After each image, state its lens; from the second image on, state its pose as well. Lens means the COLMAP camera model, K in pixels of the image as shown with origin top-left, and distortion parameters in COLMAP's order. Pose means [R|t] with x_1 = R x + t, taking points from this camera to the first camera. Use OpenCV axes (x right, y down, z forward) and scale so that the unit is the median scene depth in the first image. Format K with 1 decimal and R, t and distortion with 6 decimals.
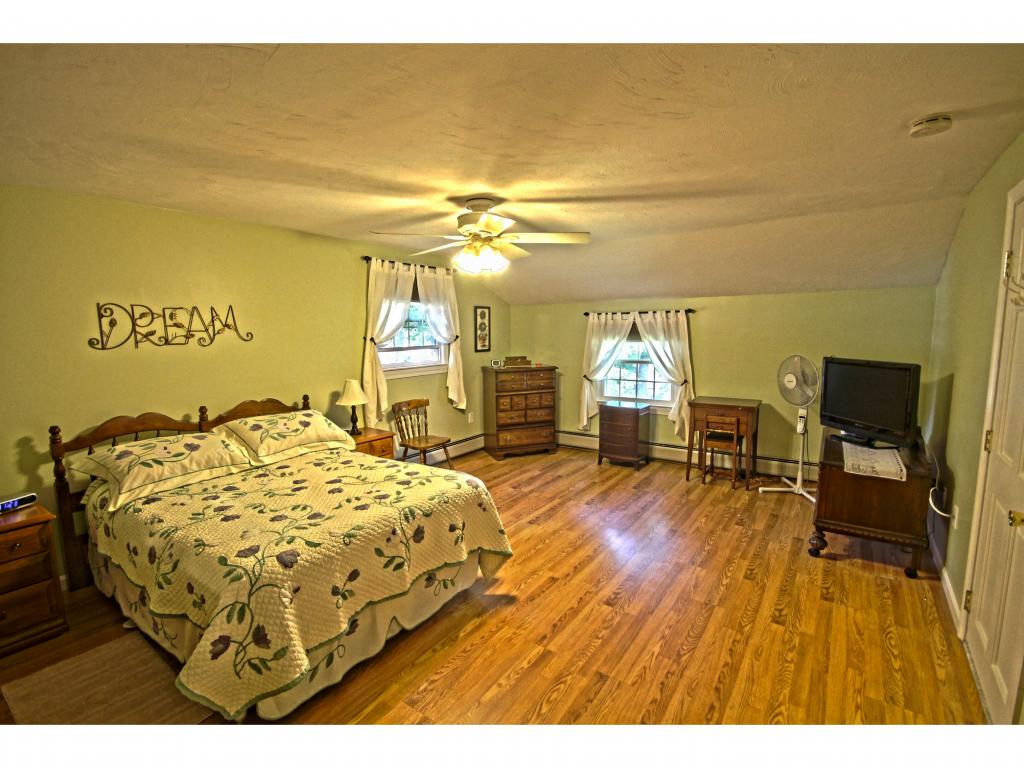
lens RADIAL K [[480.5, 0, 508.1], [0, 480.5, 394.2], [0, 0, 1]] dist [0.001938, 0.000310]
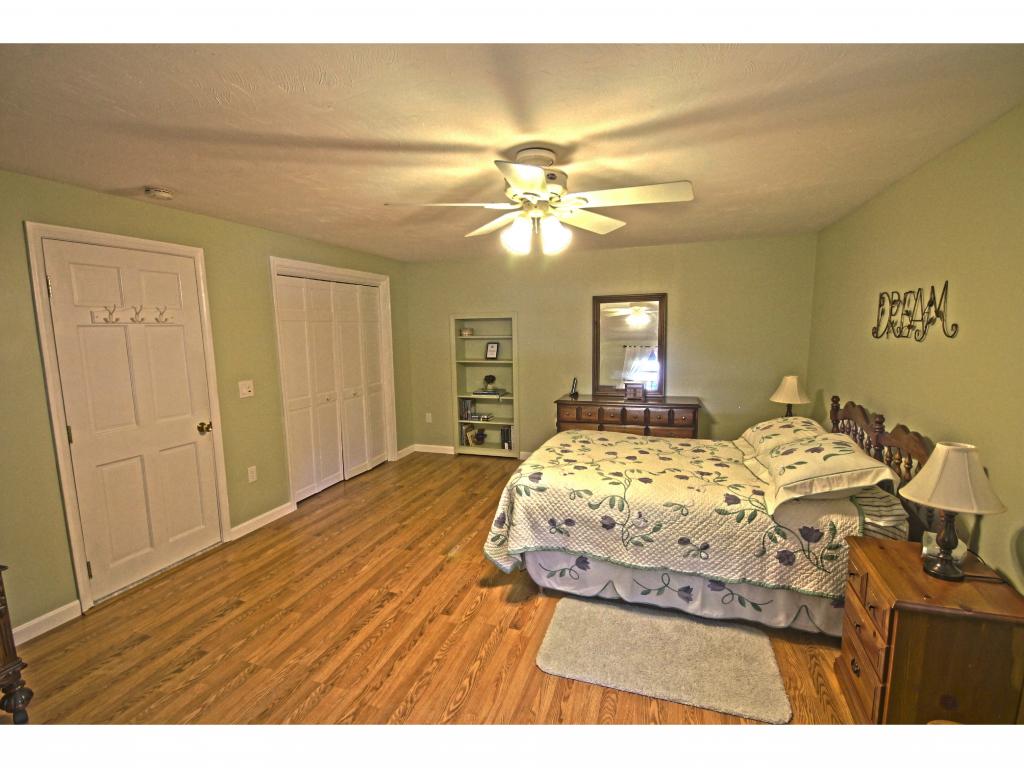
lens RADIAL K [[480.5, 0, 508.1], [0, 480.5, 394.2], [0, 0, 1]] dist [0.001938, 0.000310]
pose [[-0.959083, 0.066645, -0.275168, 0.196228], [-0.010800, 0.962581, 0.270779, -0.235551], [0.282918, 0.262671, -0.922476, 1.676344]]
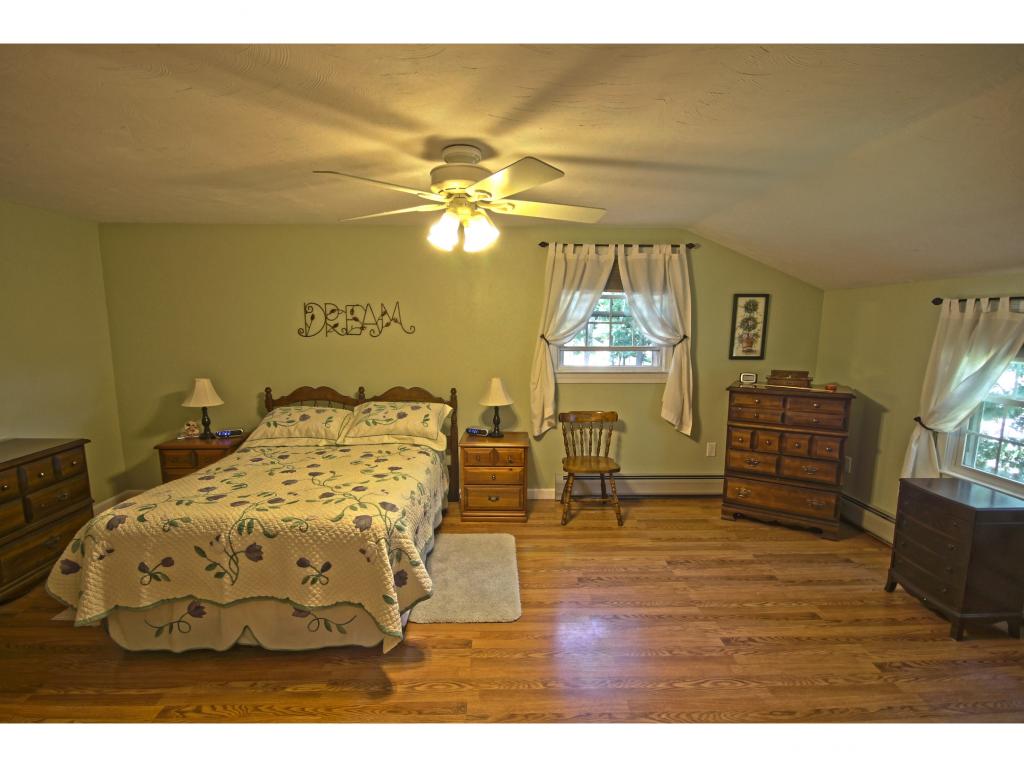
lens RADIAL K [[480.5, 0, 508.1], [0, 480.5, 393.7], [0, 0, 1]] dist [0.001938, 0.000310]
pose [[0.598421, 0.128815, -0.790759, 0.576852], [-0.119639, 0.990291, 0.070780, -0.093005], [0.792199, 0.052249, 0.608022, 0.602944]]
